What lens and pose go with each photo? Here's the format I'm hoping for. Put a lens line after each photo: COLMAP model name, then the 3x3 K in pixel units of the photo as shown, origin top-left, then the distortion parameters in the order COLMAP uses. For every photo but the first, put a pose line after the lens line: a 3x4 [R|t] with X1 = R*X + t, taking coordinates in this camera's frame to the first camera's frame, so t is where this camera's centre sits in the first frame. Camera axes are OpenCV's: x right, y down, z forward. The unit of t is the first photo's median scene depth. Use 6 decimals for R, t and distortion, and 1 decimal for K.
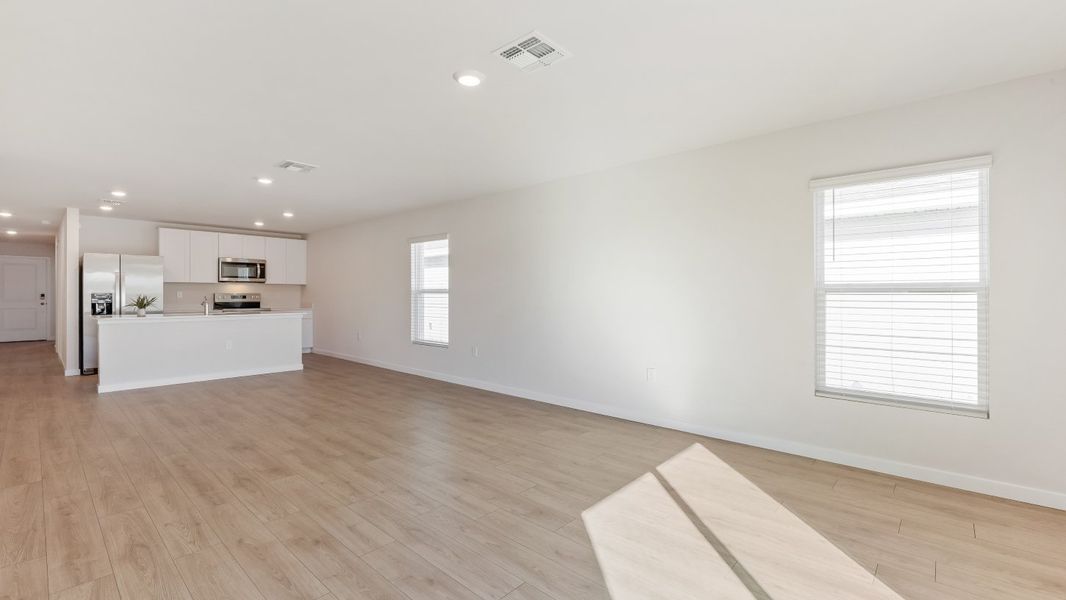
lens RADIAL K [[449.1, 0, 531.6], [0, 449.1, 300.2], [0, 0, 1]] dist [0.013507, -0.000476]
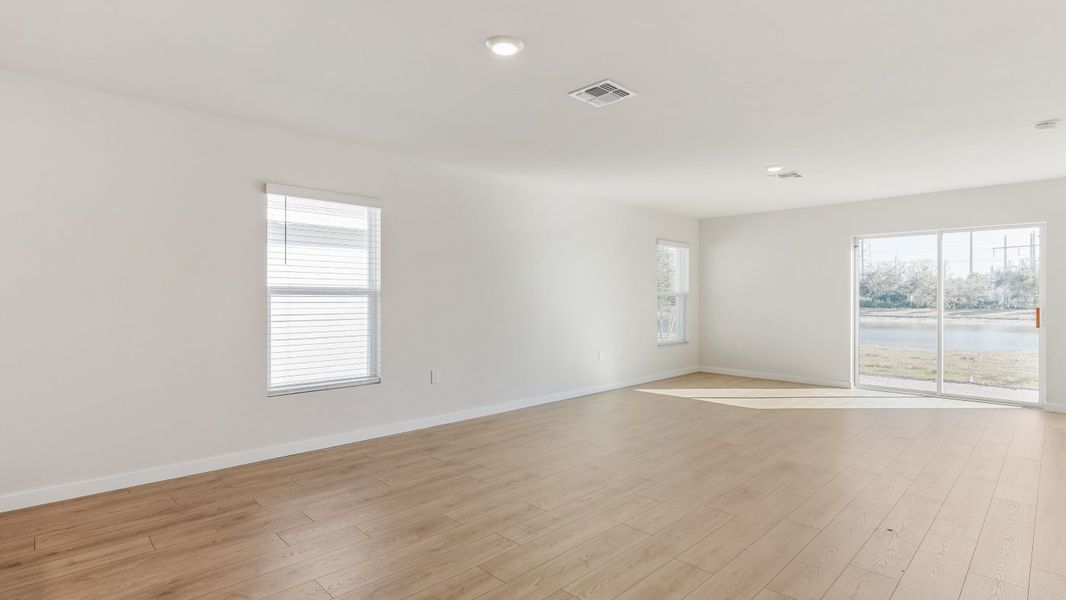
lens RADIAL K [[503.5, 0, 526.4], [0, 503.5, 300.2], [0, 0, 1]] dist [-0.002663, 0.000658]
pose [[0.076413, -0.006472, 0.997055, -1.615051], [0.012315, 0.999909, 0.005546, -0.017154], [-0.997000, 0.011855, 0.076486, 1.381292]]
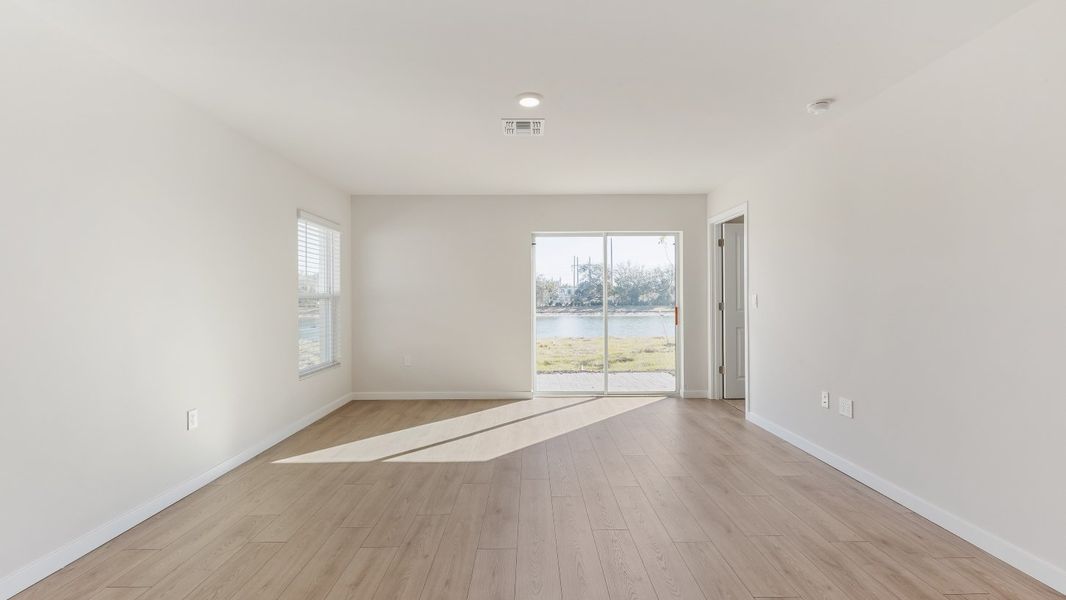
lens RADIAL K [[449.1, 0, 535.3], [0, 449.1, 299.5], [0, 0, 1]] dist [0.013507, -0.000476]
pose [[-0.677001, 0.001767, 0.735980, -0.734823], [0.015084, 0.999820, 0.011474, -0.017321], [-0.735827, 0.018869, -0.676906, 1.343635]]
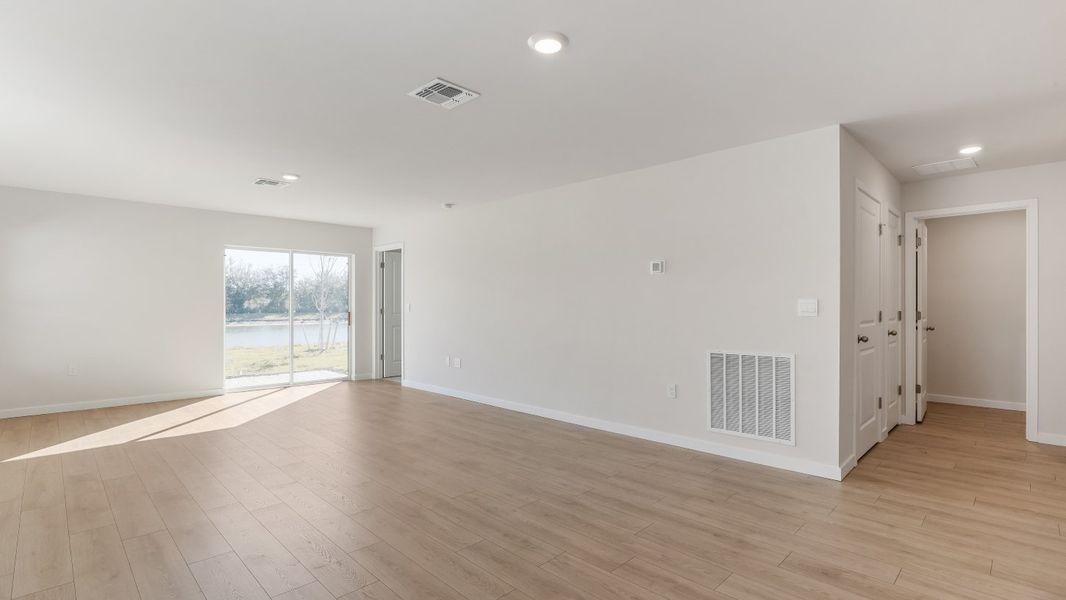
lens RADIAL K [[503.5, 0, 529.5], [0, 503.5, 305.3], [0, 0, 1]] dist [-0.002663, 0.000658]
pose [[-0.997450, -0.002489, 0.071320, -0.899914], [-0.001427, 0.999887, 0.014933, -0.031313], [-0.071349, 0.014794, -0.997342, 2.176547]]
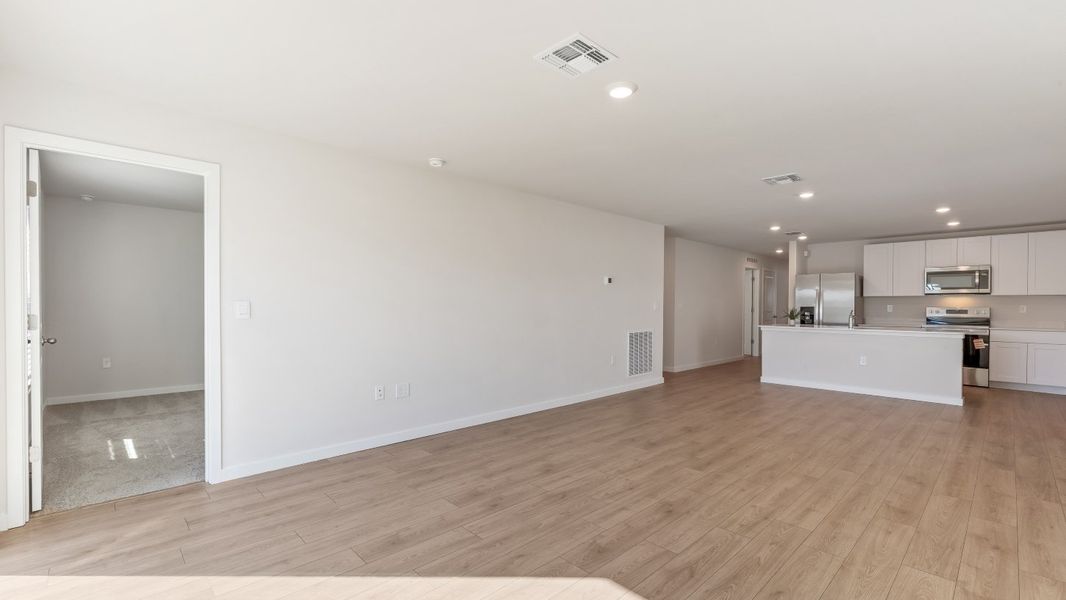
lens RADIAL K [[464.4, 0, 534.8], [0, 464.4, 300.4], [0, 0, 1]] dist [0.000446, -0.001492]
pose [[-0.064826, -0.014261, -0.997795, 0.704103], [-0.018935, 0.999735, -0.013059, -0.004425], [0.997717, 0.018047, -0.065079, 0.688548]]
